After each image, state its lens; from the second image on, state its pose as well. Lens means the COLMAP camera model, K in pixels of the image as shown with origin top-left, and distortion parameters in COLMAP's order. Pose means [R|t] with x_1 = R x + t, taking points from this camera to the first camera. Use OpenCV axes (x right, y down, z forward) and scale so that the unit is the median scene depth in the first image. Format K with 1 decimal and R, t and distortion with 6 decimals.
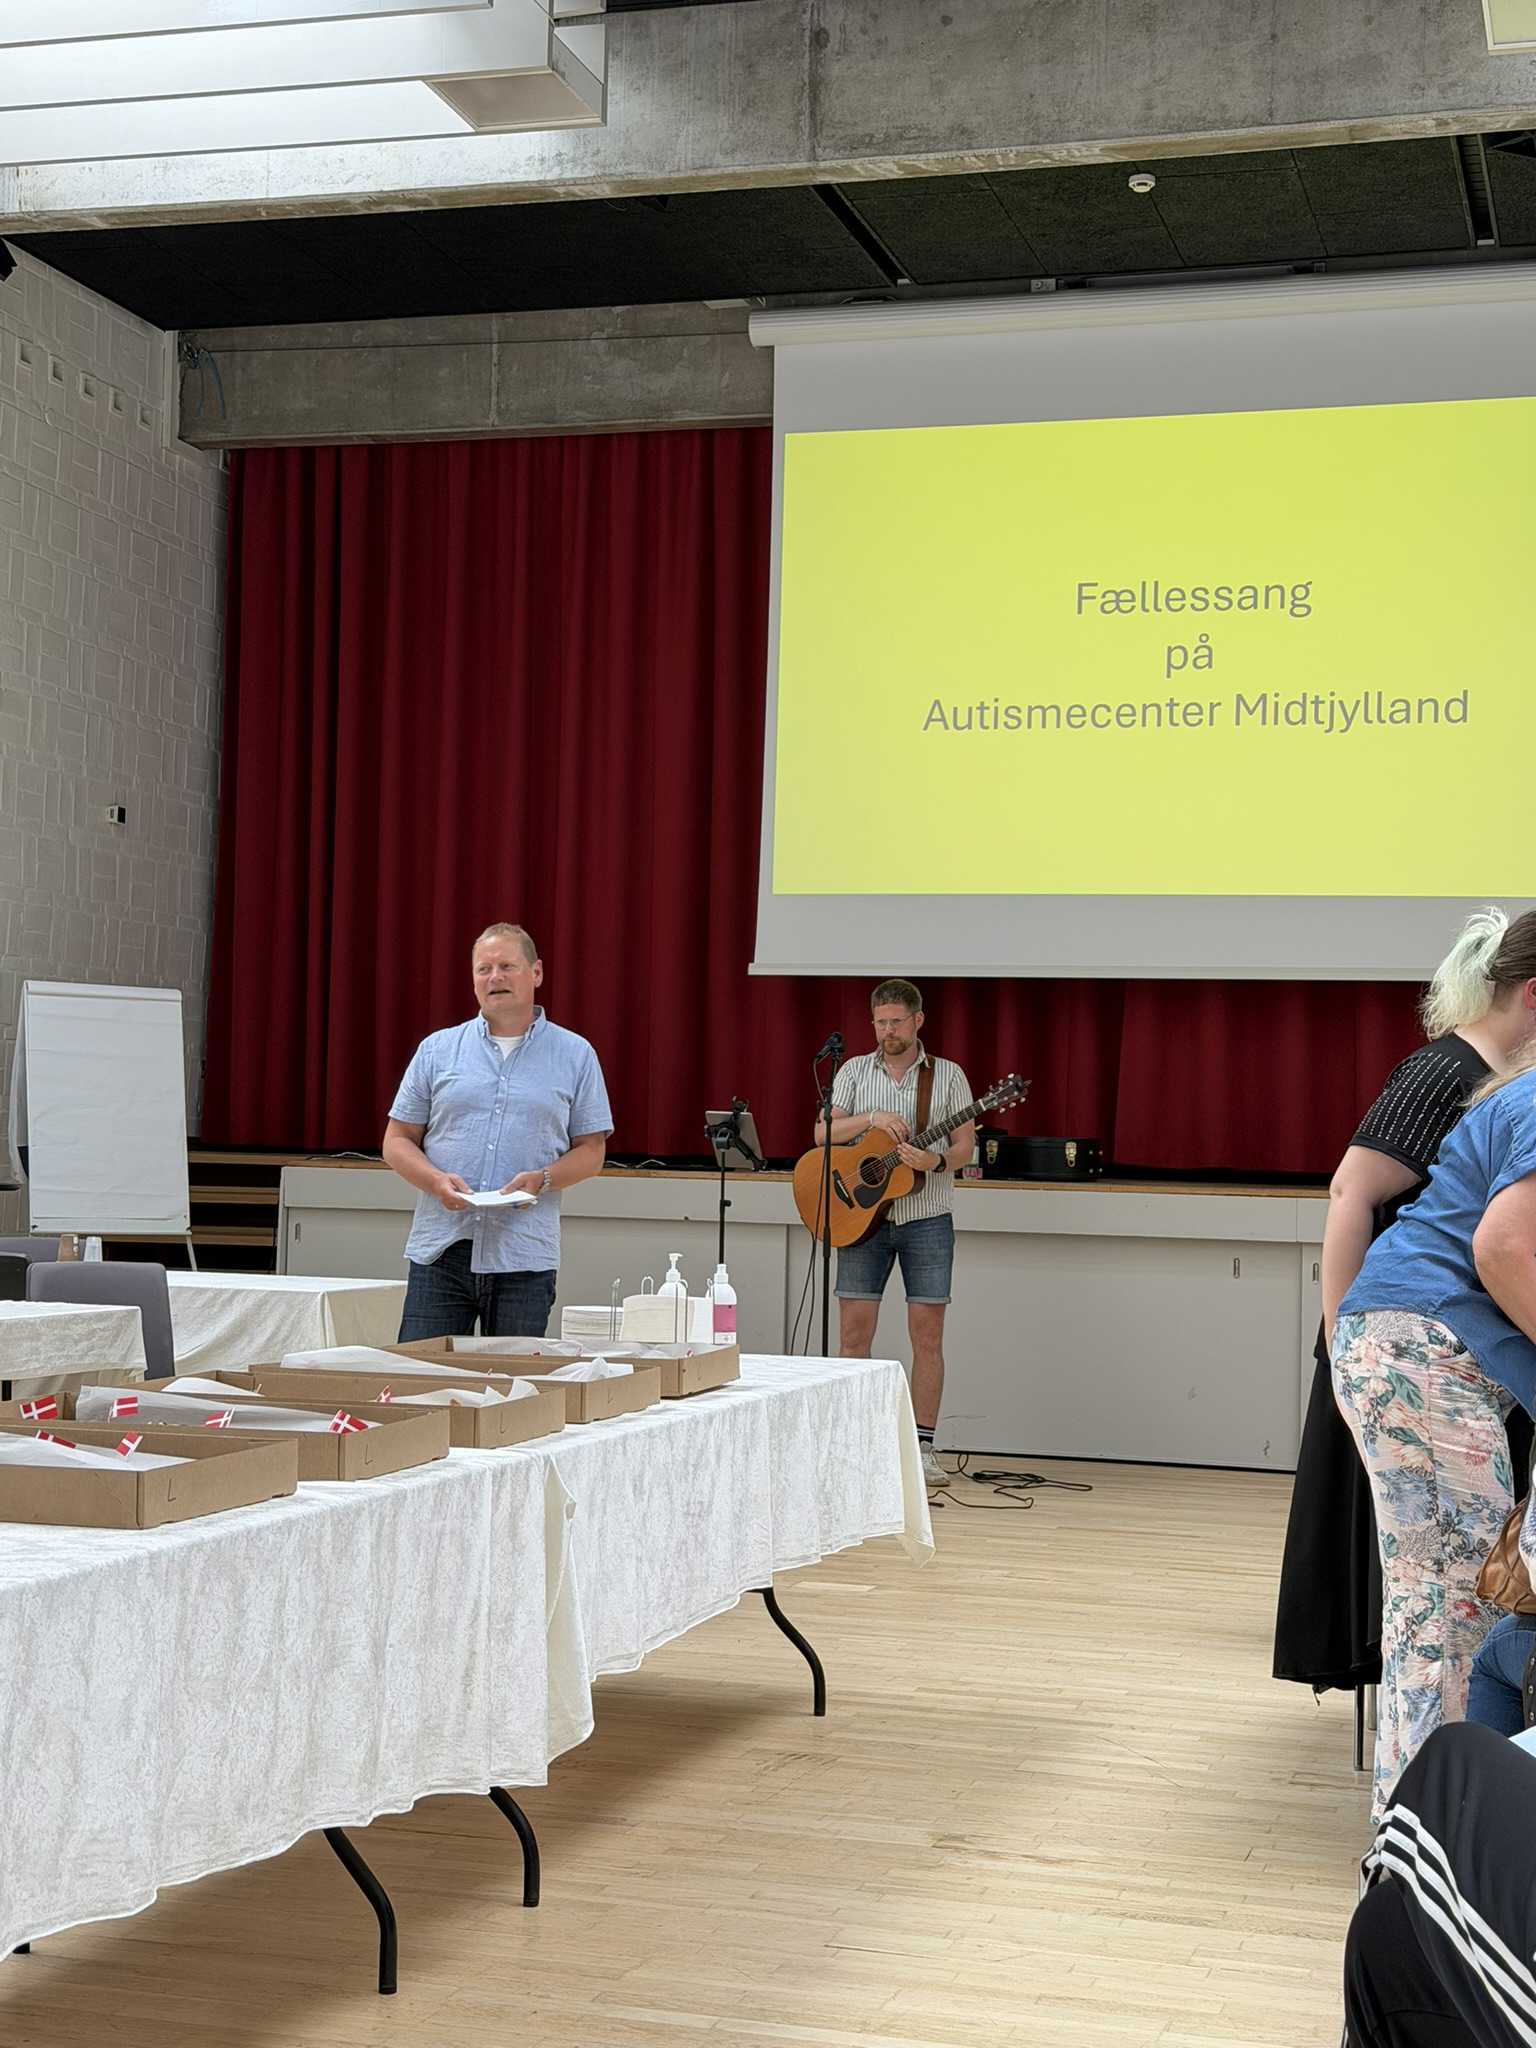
lens RADIAL K [[2995.0, 0, 782.1], [0, 2995.0, 1009.6], [0, 0, 1]] dist [0.136181, 0.000000]
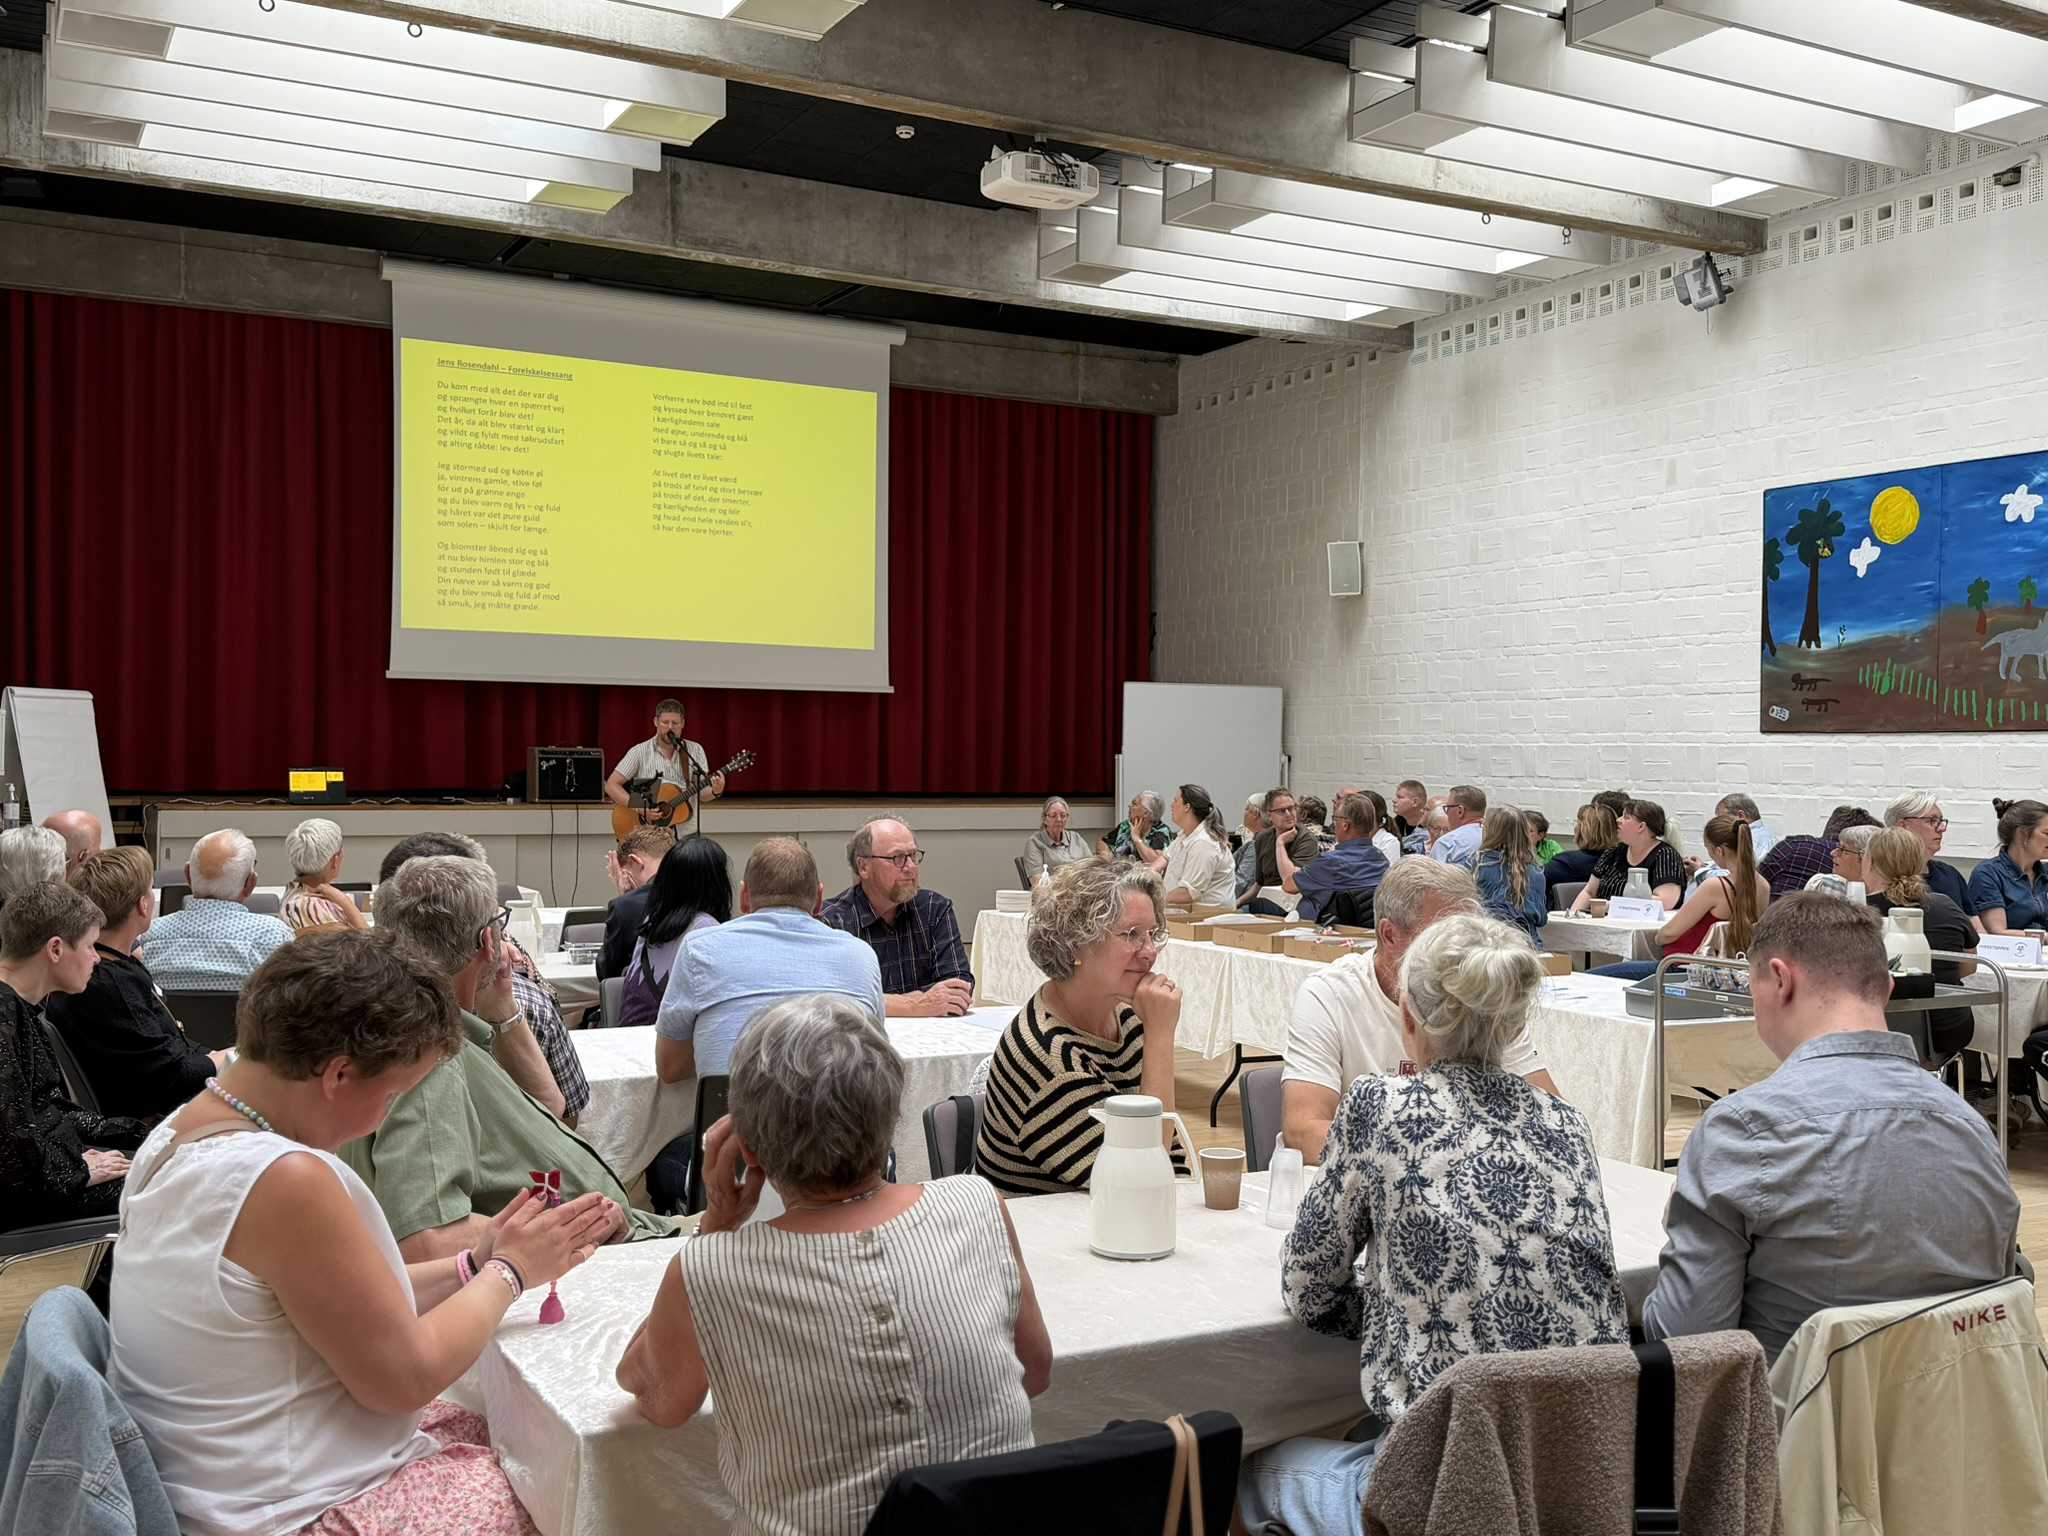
lens RADIAL K [[2015.0, 0, 1019.8], [0, 2015.0, 780.9], [0, 0, 1]] dist [0.013136, 0.000000]
pose [[0.700045, -0.031931, 0.713384, -0.657402], [-0.028902, 0.996914, 0.072983, -0.053518], [-0.713514, -0.071710, 0.696962, -0.002643]]
